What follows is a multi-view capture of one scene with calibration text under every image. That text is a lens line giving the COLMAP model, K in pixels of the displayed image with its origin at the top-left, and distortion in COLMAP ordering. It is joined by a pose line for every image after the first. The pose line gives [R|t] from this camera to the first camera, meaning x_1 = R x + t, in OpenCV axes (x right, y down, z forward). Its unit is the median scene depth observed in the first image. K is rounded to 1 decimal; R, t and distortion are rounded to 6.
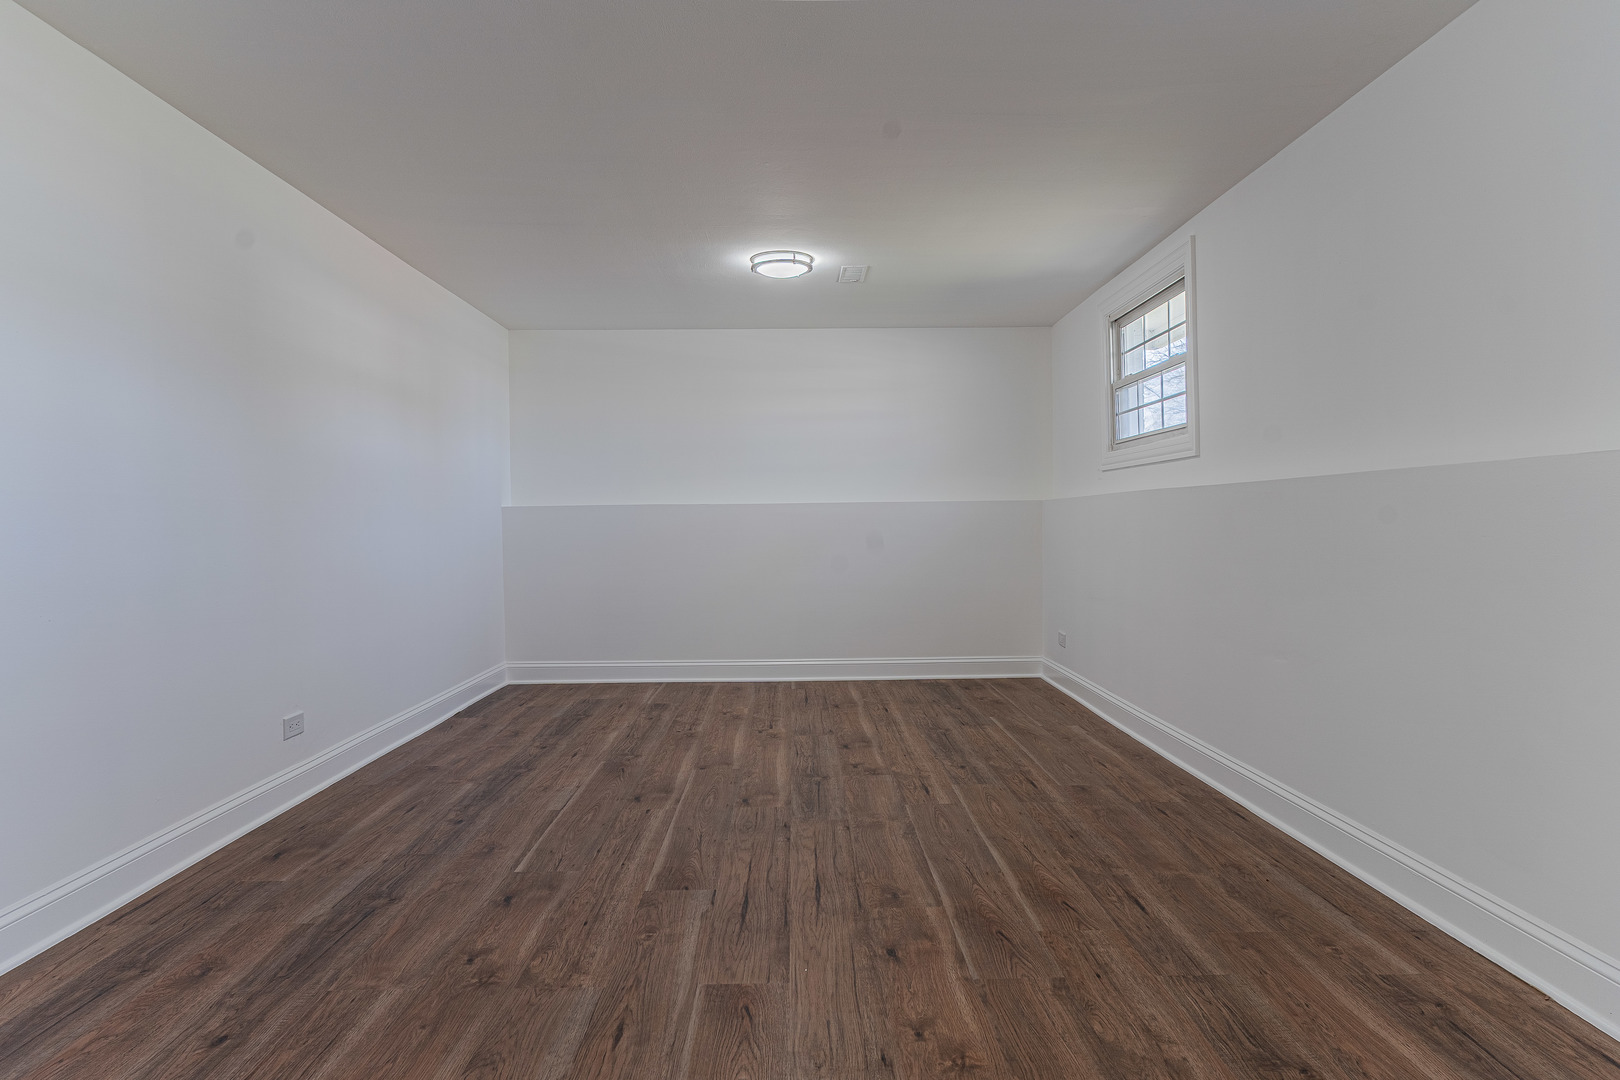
lens RADIAL K [[904.8, 0, 810.5], [0, 904.8, 539.7], [0, 0, 1]] dist [0.005814, -0.001142]
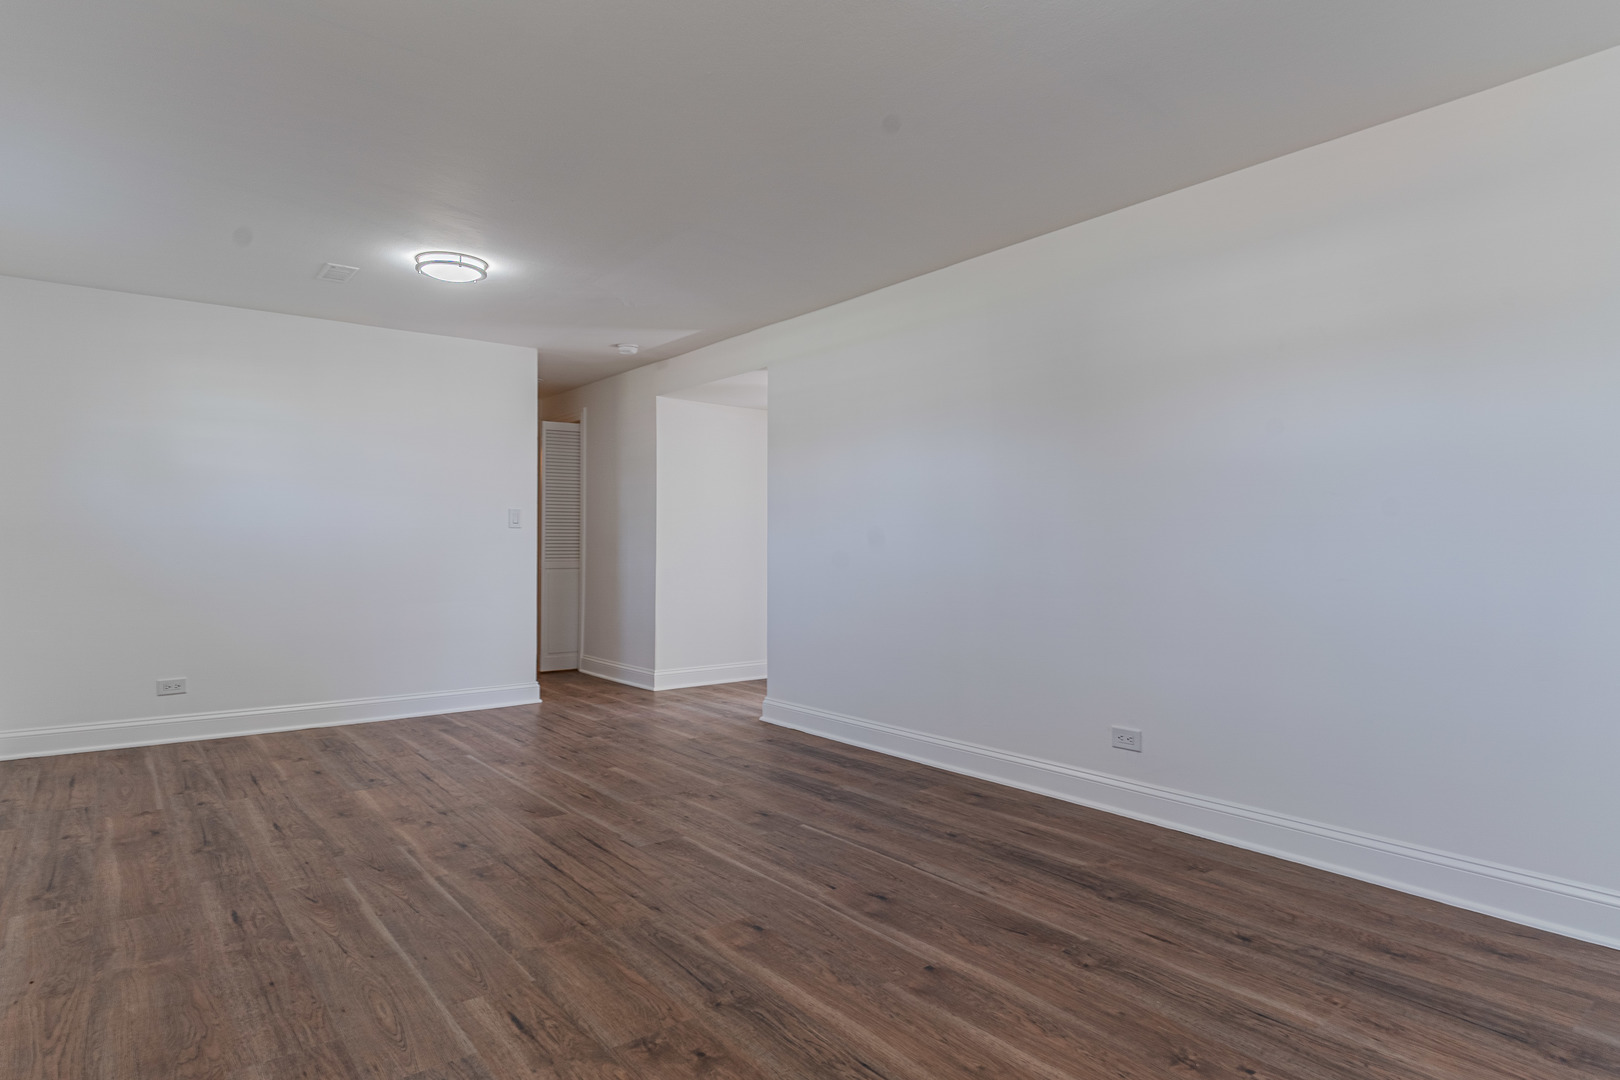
lens RADIAL K [[904.8, 0, 809.5], [0, 904.8, 544.3], [0, 0, 1]] dist [0.005814, -0.001142]
pose [[-0.799991, 0.009917, -0.599930, 0.447245], [-0.005006, 0.999718, 0.023201, -0.051538], [0.599991, 0.021564, -0.799716, 2.176983]]
